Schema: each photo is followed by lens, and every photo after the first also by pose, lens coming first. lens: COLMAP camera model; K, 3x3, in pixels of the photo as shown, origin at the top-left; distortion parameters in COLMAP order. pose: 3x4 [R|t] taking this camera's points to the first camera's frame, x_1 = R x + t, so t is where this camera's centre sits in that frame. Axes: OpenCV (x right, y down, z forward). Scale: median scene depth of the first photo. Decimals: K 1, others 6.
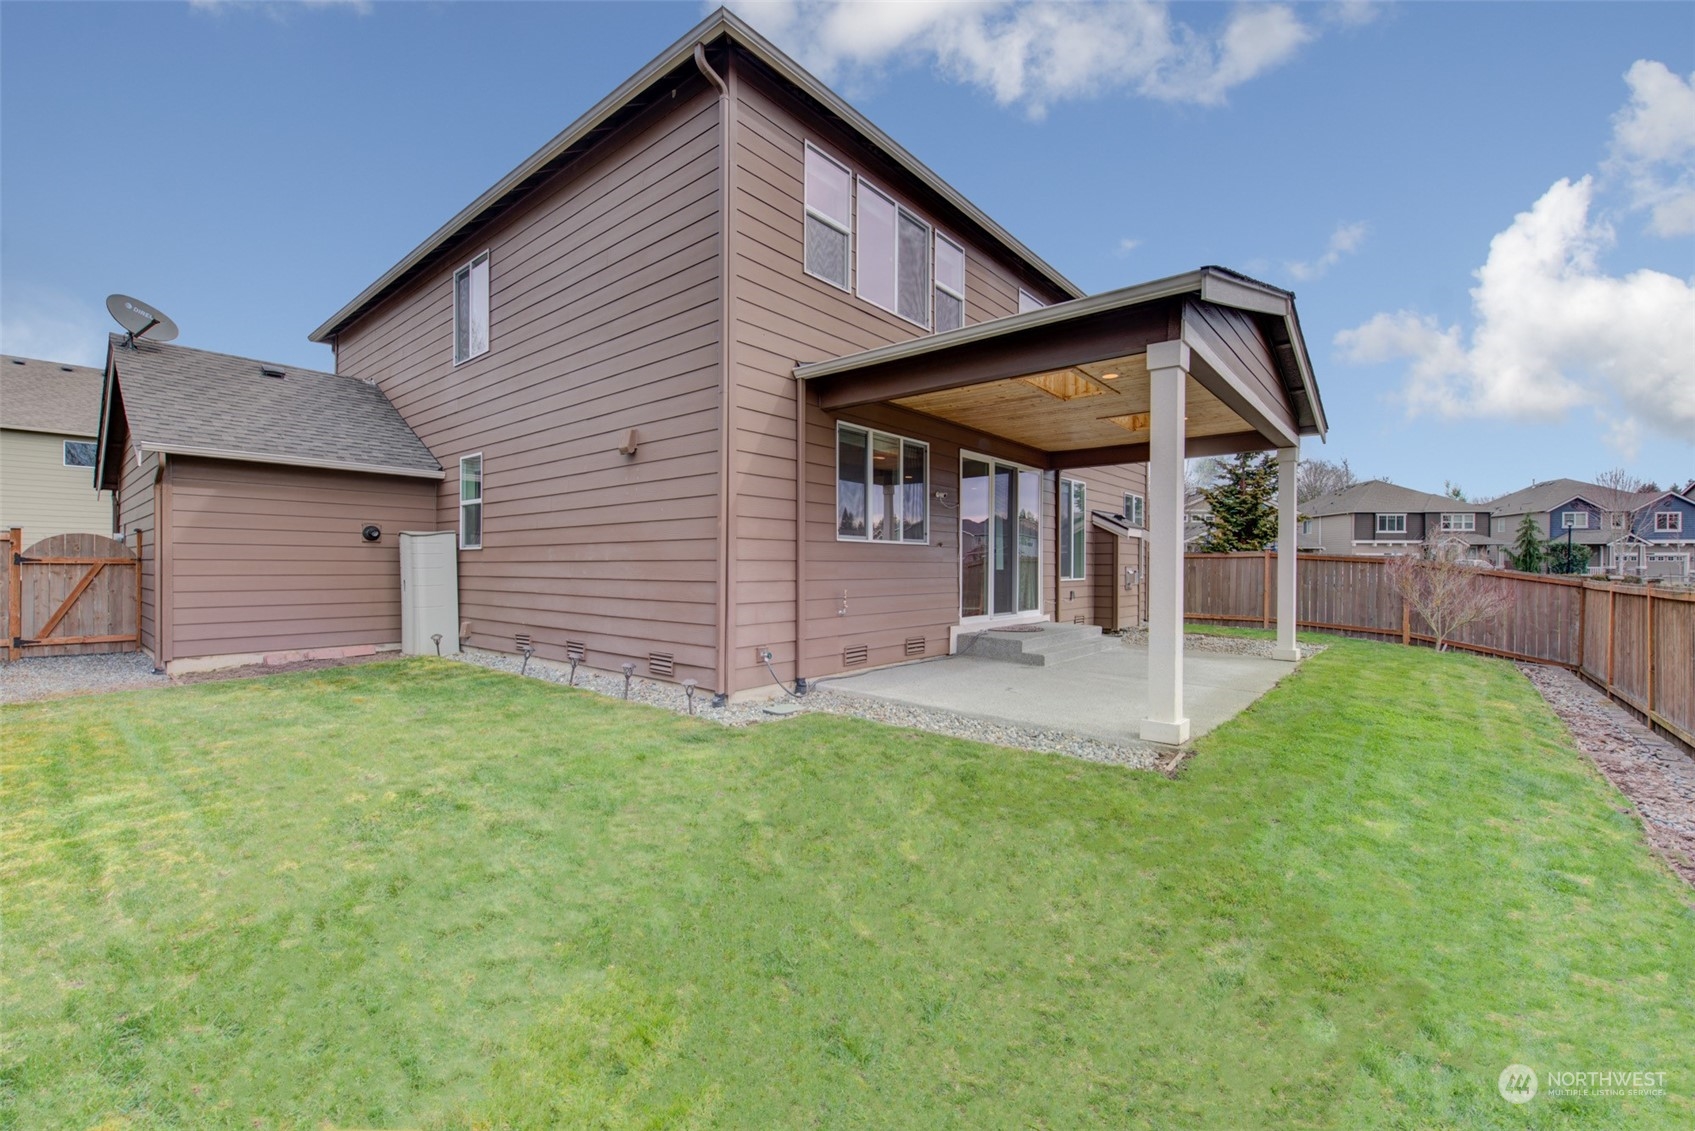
lens RADIAL K [[686.0, 0, 835.2], [0, 686.0, 570.3], [0, 0, 1]] dist [-0.000449, -0.000072]
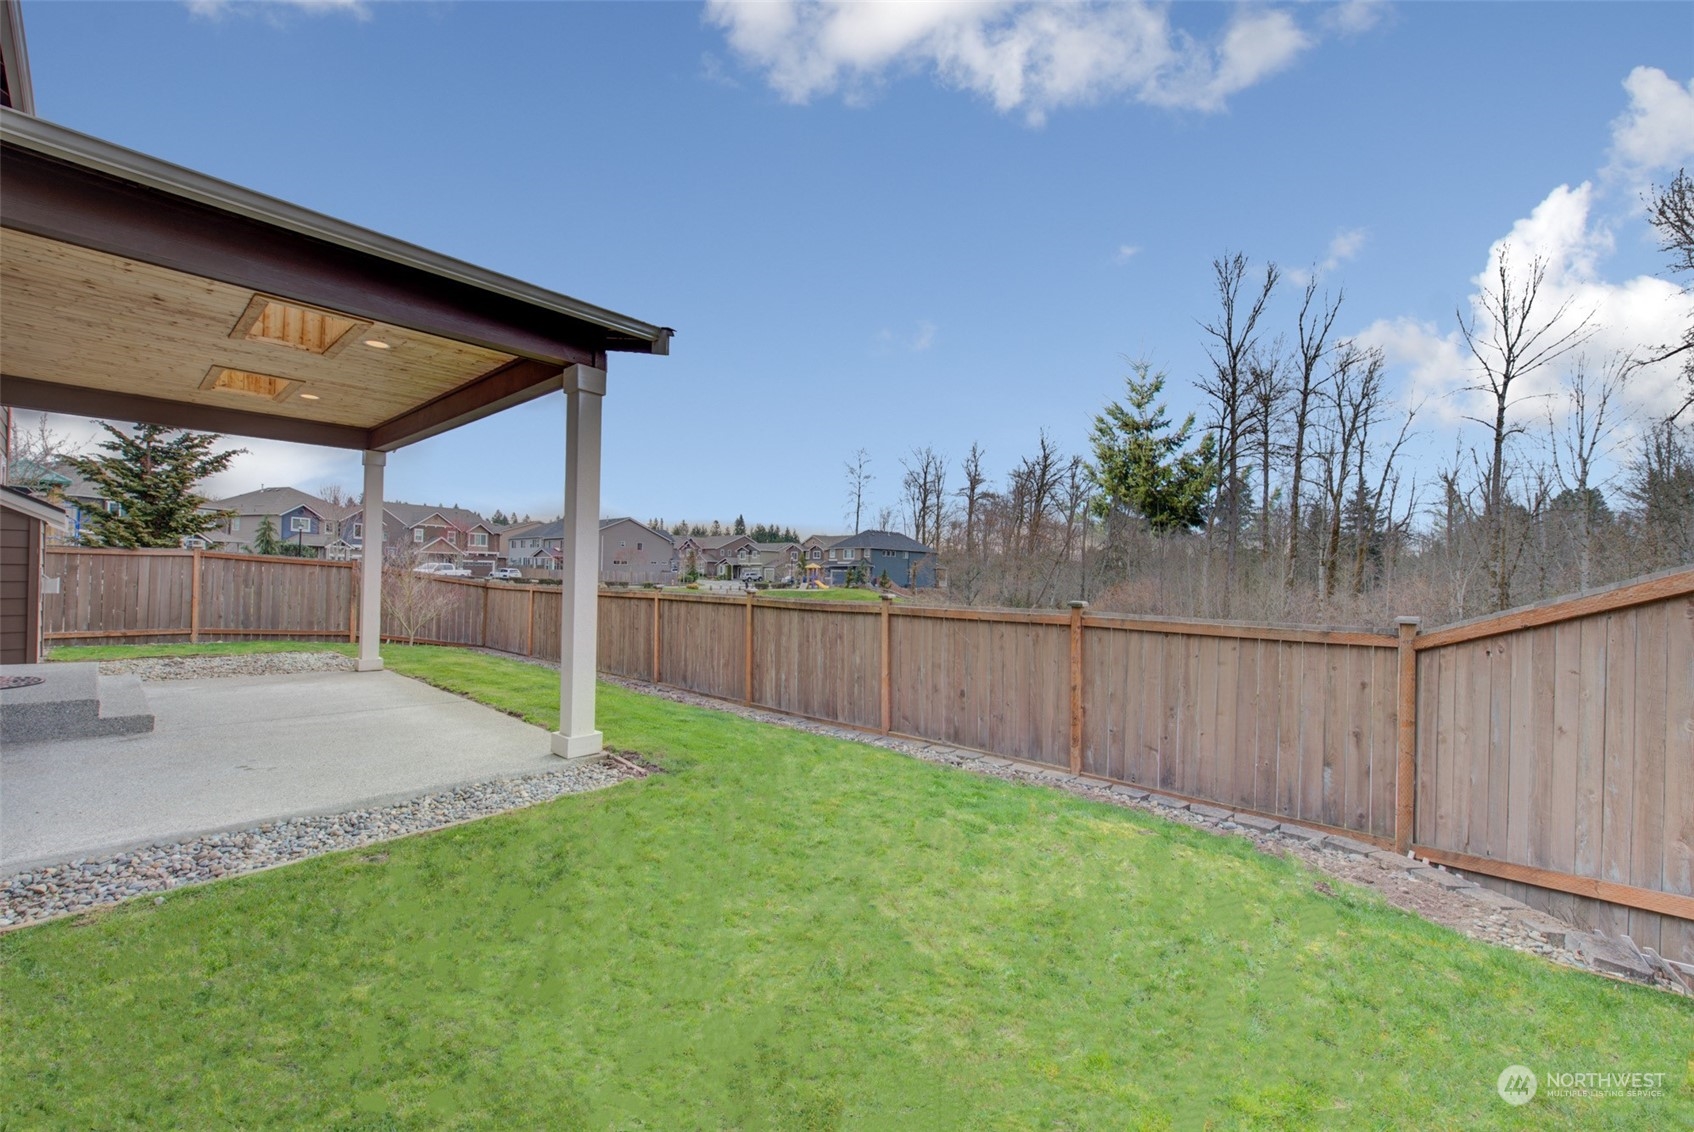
lens RADIAL K [[685.6, 0, 834.7], [0, 685.6, 570.8], [0, 0, 1]] dist [-0.000449, -0.000072]
pose [[0.037830, 0.004221, 0.999275, -0.167864], [-0.012972, 0.999909, -0.003733, -0.008436], [-0.999200, -0.012821, 0.037882, 0.183911]]
